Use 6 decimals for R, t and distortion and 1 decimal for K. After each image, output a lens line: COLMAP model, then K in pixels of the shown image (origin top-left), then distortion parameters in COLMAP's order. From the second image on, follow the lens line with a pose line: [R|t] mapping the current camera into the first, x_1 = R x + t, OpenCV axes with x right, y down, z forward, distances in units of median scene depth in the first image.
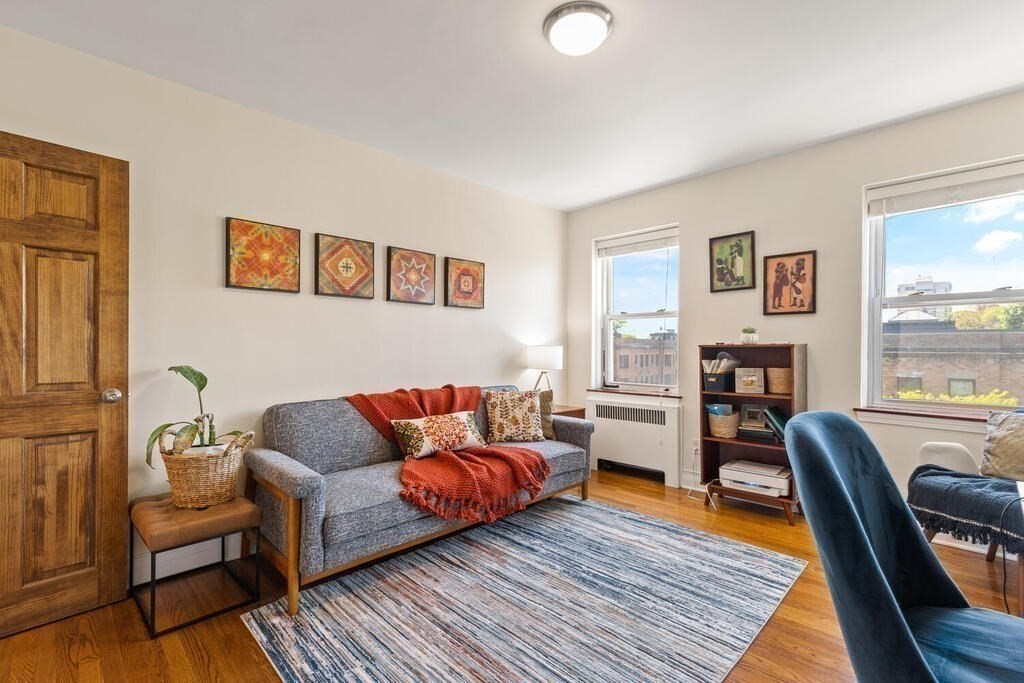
lens RADIAL K [[462.9, 0, 515.8], [0, 462.9, 346.8], [0, 0, 1]] dist [0.005249, -0.001908]
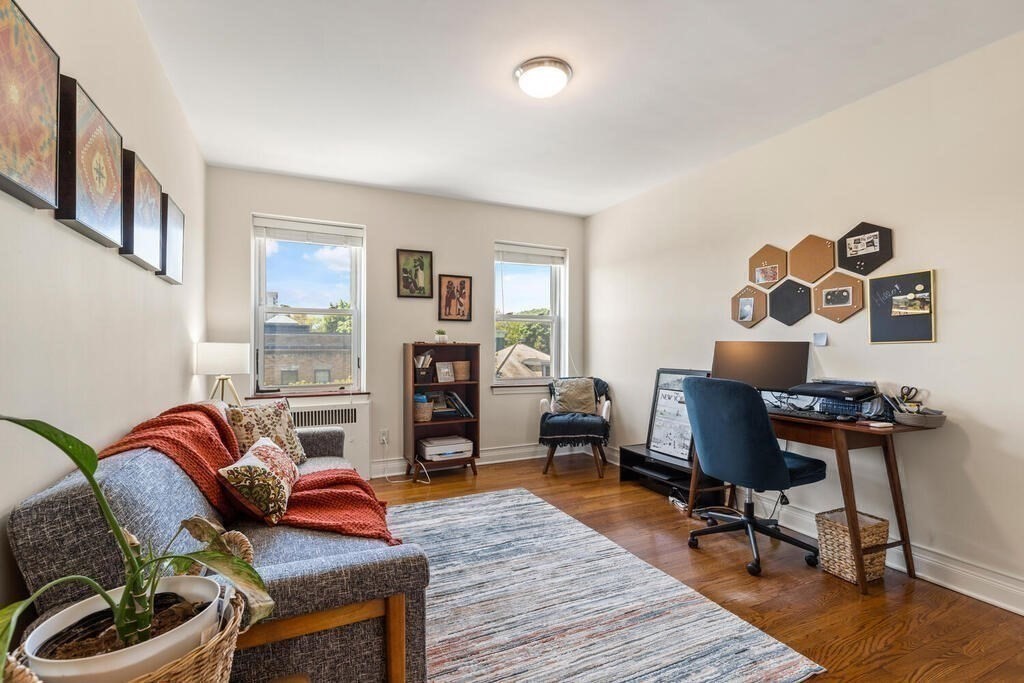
lens RADIAL K [[462.9, 0, 504.0], [0, 462.9, 344.7], [0, 0, 1]] dist [0.005249, -0.001908]
pose [[0.337706, 0.003673, 0.941245, -0.609138], [-0.003280, 0.999991, -0.002725, 0.001491], [-0.941246, -0.002166, 0.337715, 0.412117]]
